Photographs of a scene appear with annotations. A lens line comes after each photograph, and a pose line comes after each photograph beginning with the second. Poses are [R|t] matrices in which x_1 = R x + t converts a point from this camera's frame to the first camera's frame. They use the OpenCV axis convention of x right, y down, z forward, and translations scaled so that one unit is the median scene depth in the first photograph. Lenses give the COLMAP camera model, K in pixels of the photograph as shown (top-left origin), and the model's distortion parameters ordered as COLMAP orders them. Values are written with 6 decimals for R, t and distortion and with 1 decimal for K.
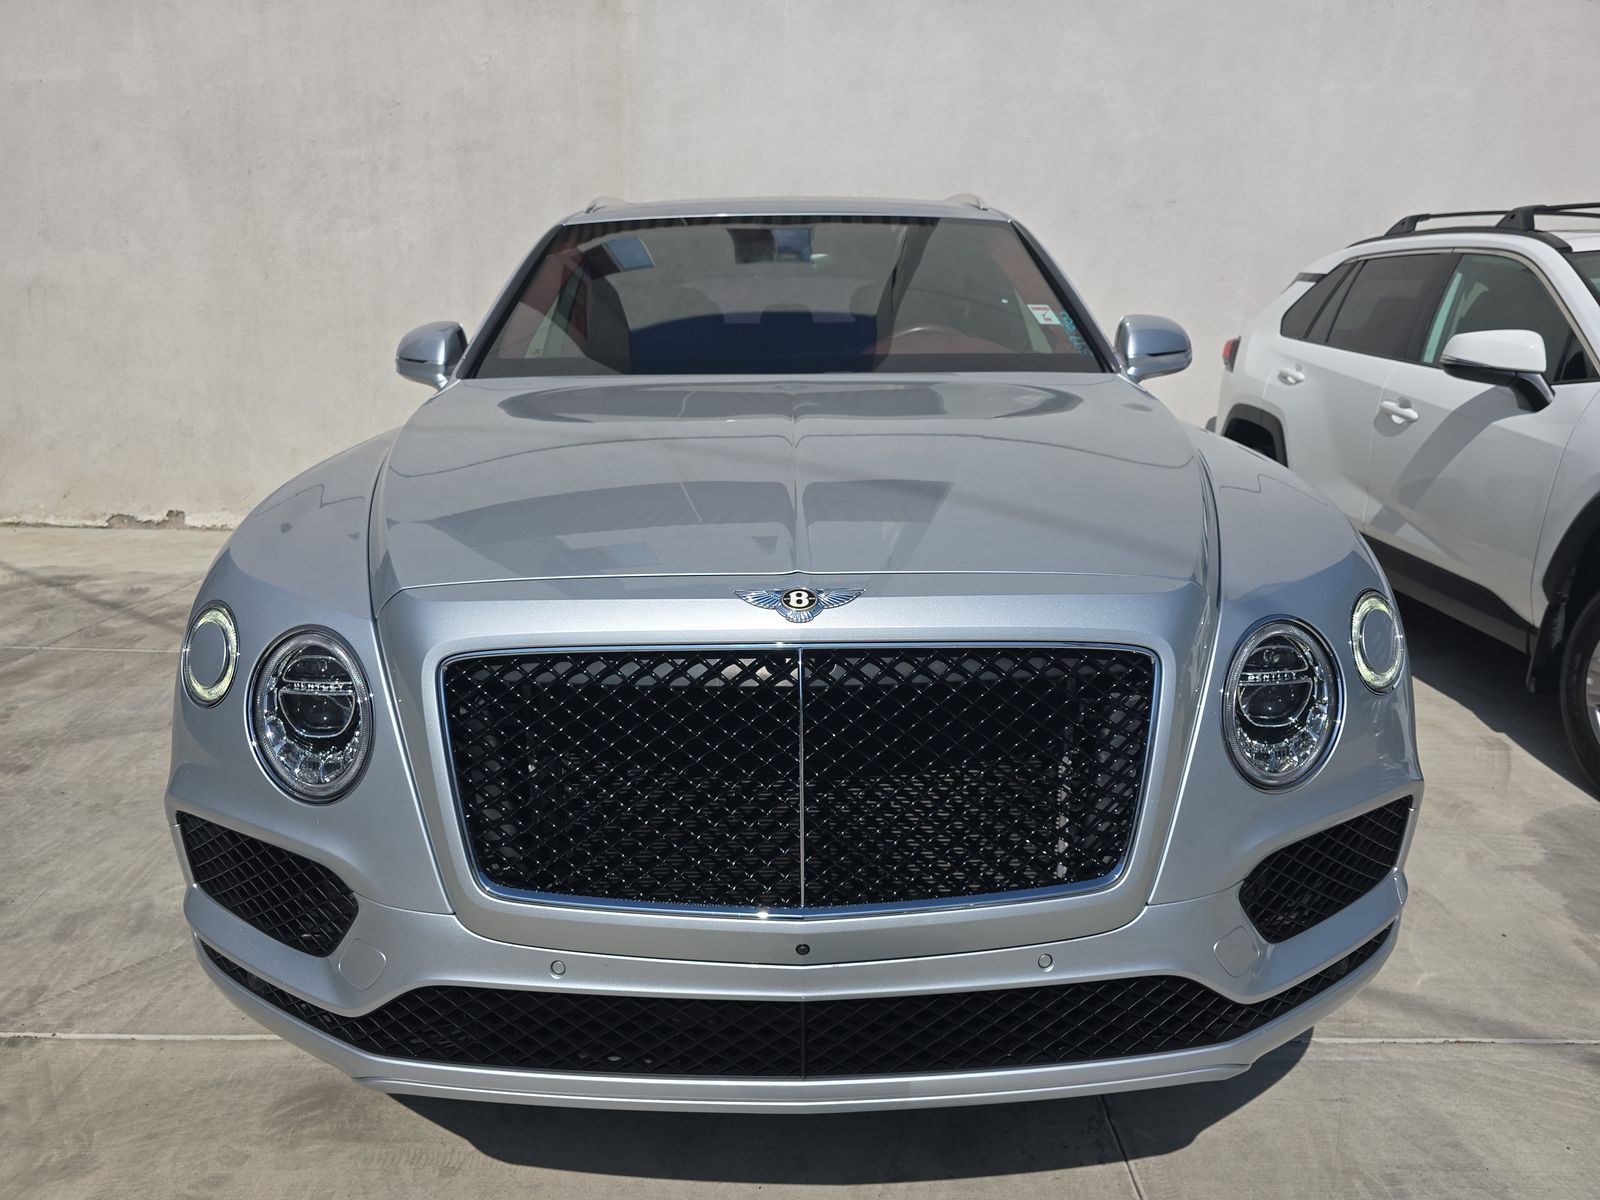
lens RADIAL K [[1086.3, 0, 800.9], [0, 1086.3, 596.2], [0, 0, 1]] dist [0.021595, -0.023820]
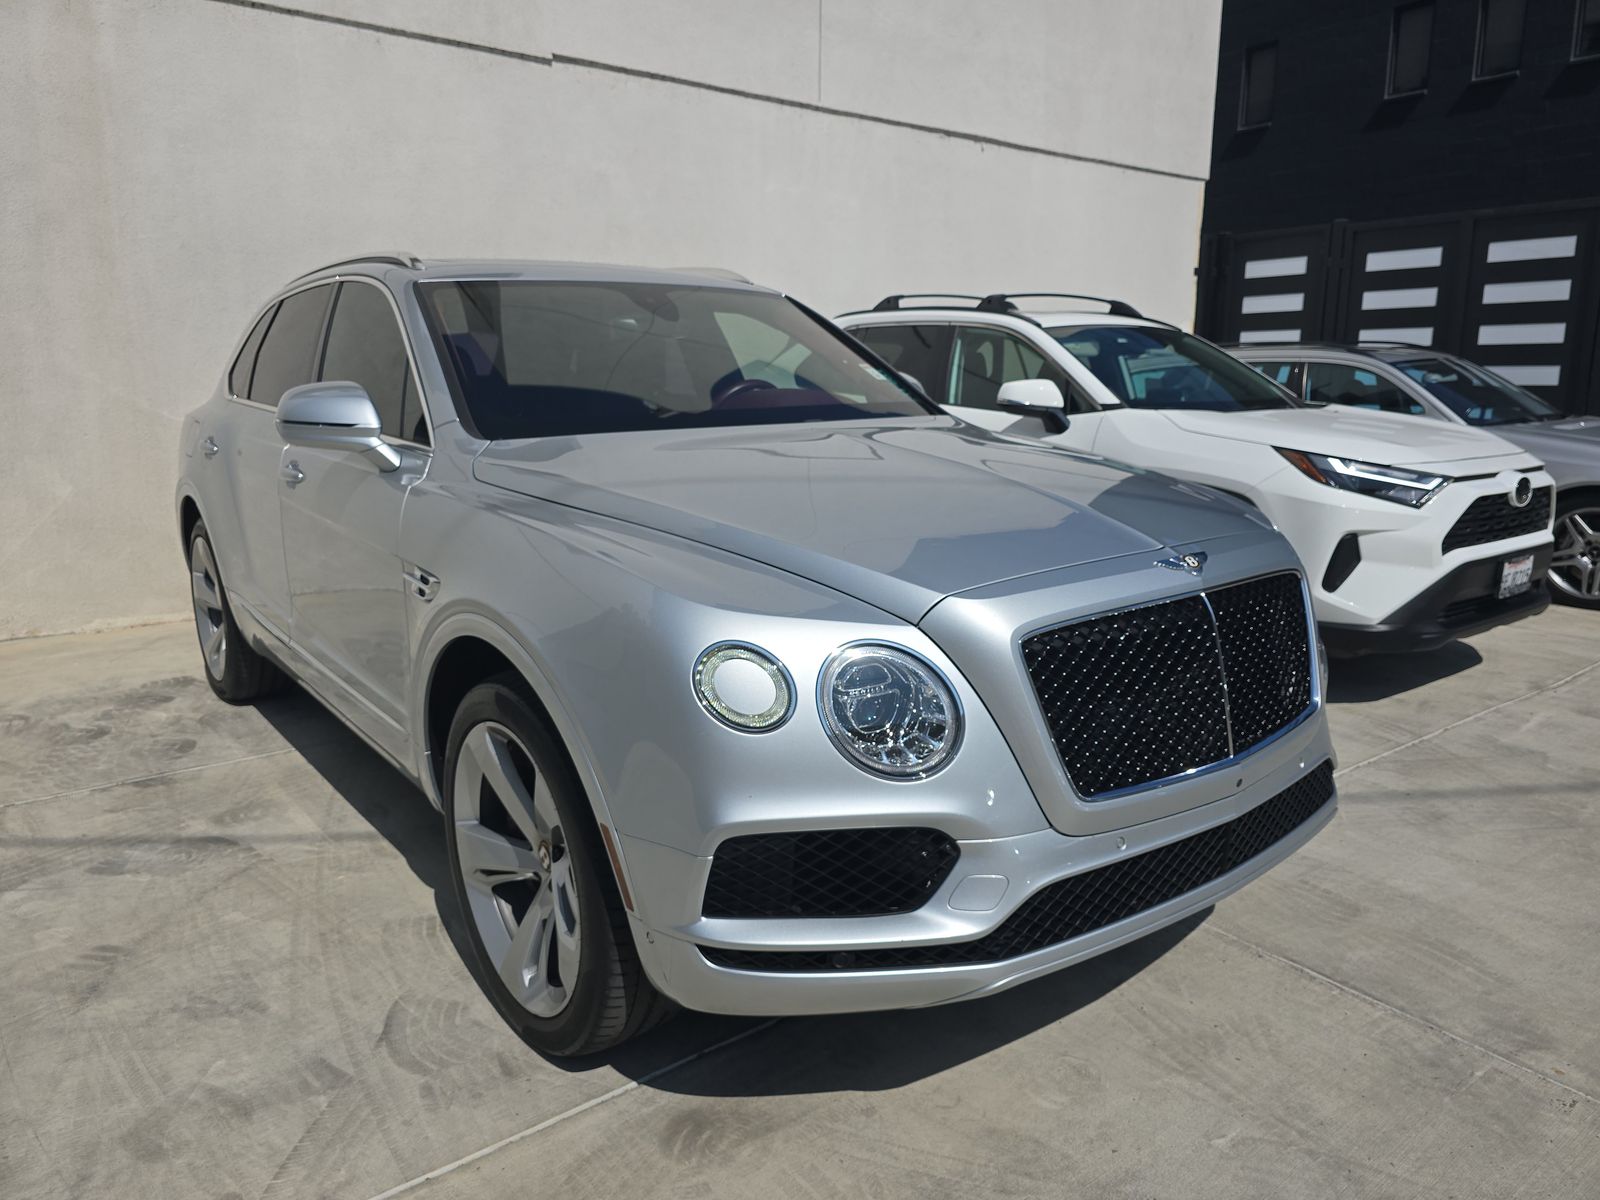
lens RADIAL K [[1086.3, 0, 806.1], [0, 1086.3, 601.7], [0, 0, 1]] dist [0.021595, -0.023820]
pose [[0.788664, -0.130108, 0.600901, -0.515683], [0.155626, 0.987769, 0.009619, -0.011097], [-0.594803, 0.085929, 0.799266, 0.042207]]
